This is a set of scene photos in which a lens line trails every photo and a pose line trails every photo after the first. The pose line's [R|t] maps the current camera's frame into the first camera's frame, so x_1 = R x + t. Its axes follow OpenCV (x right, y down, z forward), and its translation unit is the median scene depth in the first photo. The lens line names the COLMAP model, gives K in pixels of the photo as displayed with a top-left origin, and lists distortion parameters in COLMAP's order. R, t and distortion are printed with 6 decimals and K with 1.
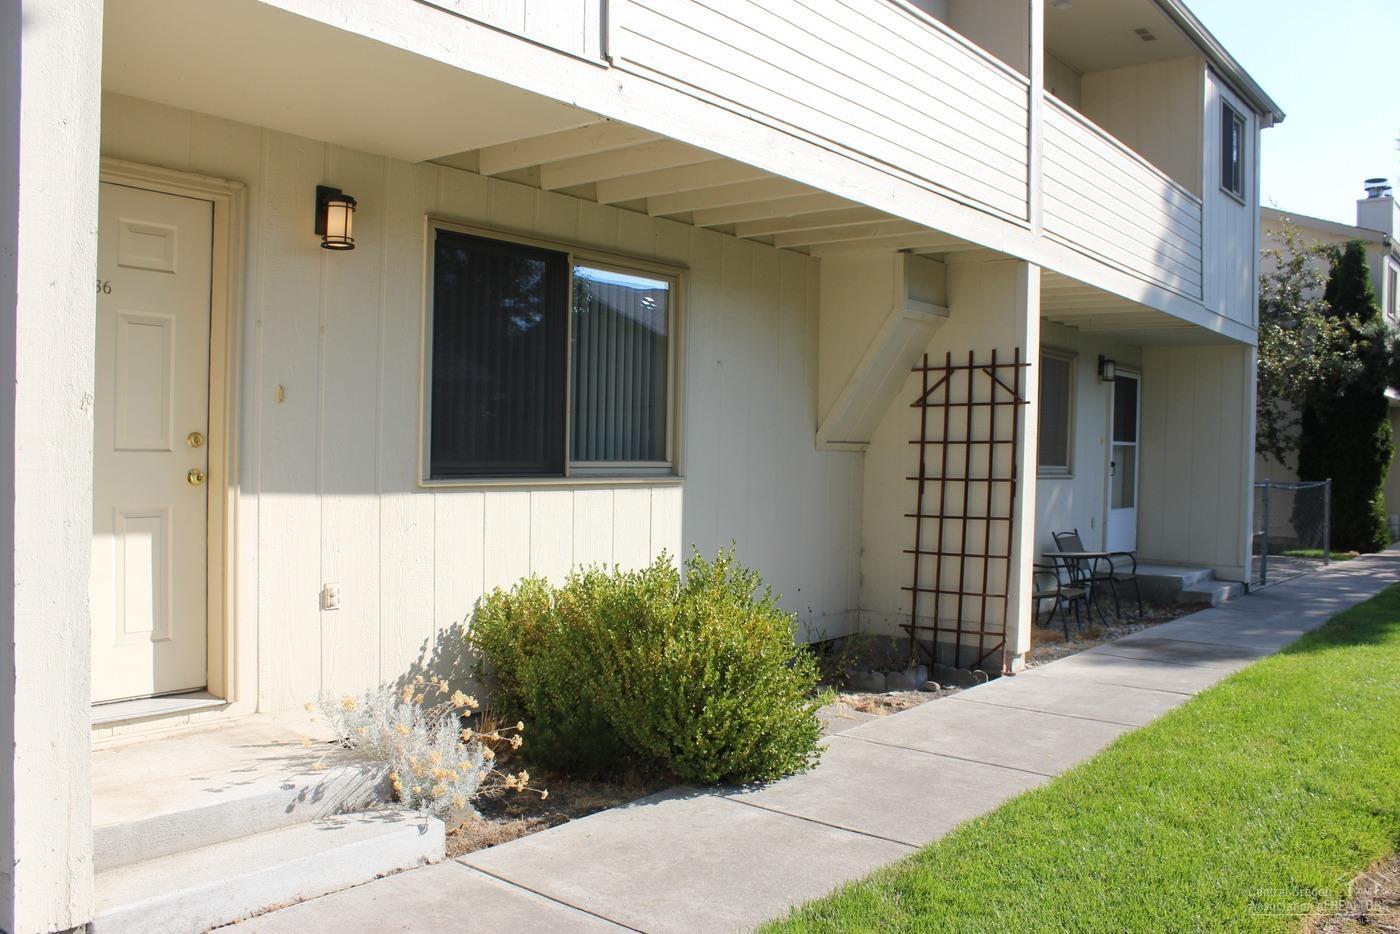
lens RADIAL K [[1159.2, 0, 700.0], [0, 1159.2, 467.0], [0, 0, 1]] dist [-0.163510, 0.146369]
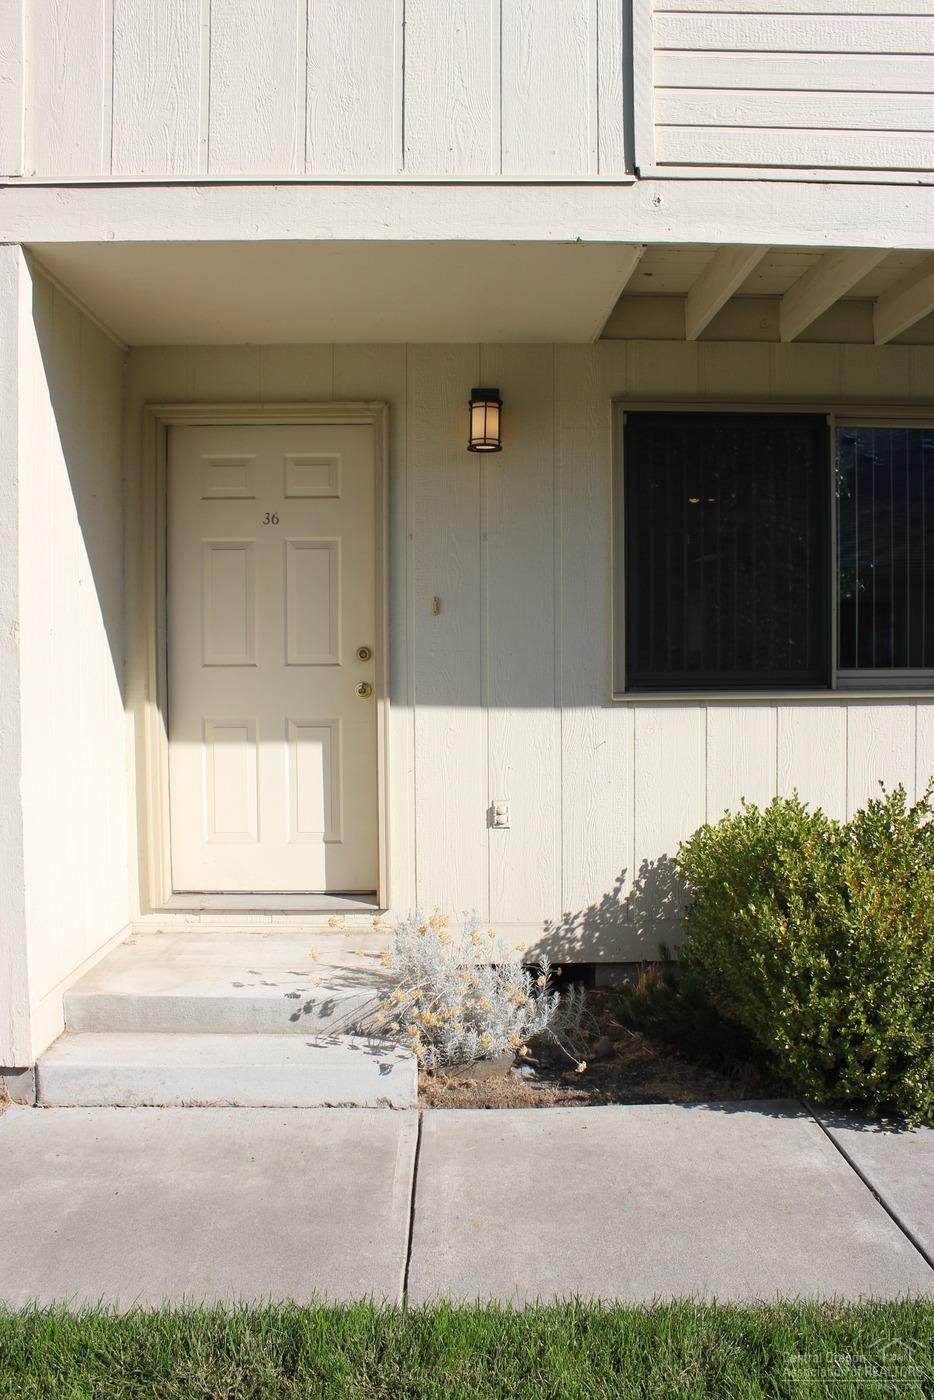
lens RADIAL K [[1159.2, 0, 471.3], [0, 1159.2, 692.8], [0, 0, 1]] dist [-0.163510, 0.146369]
pose [[0.654068, 0.005529, -0.756415, 0.430469], [0.006504, 0.999895, 0.012933, -0.001520], [0.756408, -0.013379, 0.653964, 0.374706]]
